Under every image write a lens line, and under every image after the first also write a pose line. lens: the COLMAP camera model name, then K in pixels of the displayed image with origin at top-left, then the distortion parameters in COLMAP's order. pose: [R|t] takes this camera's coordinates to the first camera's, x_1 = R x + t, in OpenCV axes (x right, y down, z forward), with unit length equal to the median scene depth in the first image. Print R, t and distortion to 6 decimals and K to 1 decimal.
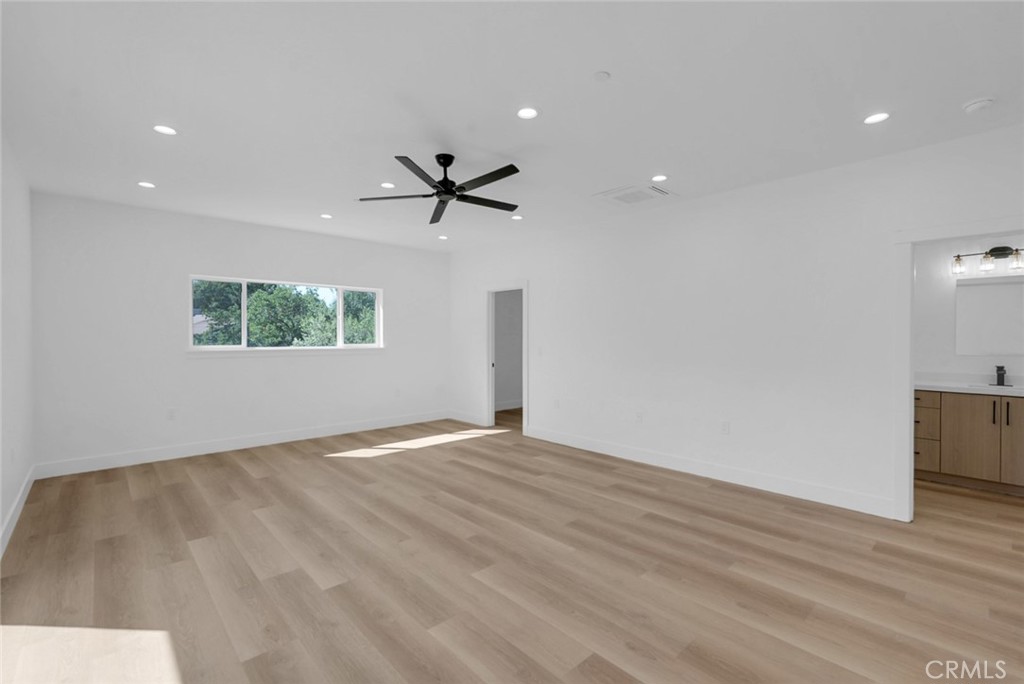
lens RADIAL K [[460.6, 0, 512.4], [0, 460.6, 338.6], [0, 0, 1]] dist [-0.012028, 0.007768]
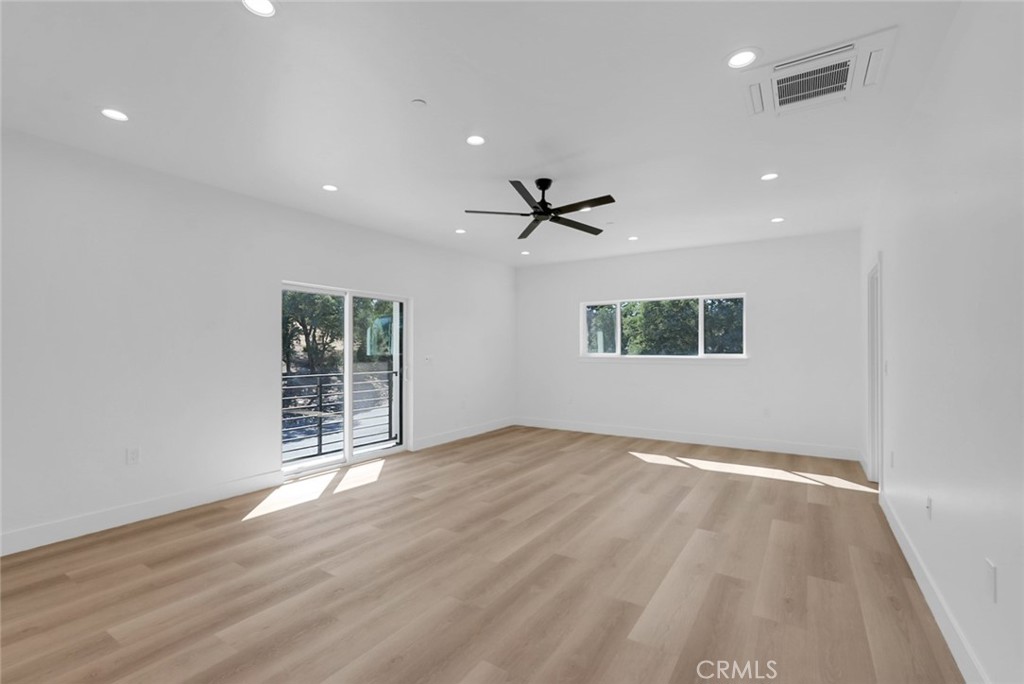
lens RADIAL K [[460.6, 0, 512.0], [0, 460.6, 347.2], [0, 0, 1]] dist [-0.012028, 0.007768]
pose [[0.245738, -0.000468, -0.969336, 0.986220], [-0.007369, 0.999970, -0.002351, 0.006305], [0.969308, 0.007721, 0.245727, 0.715638]]
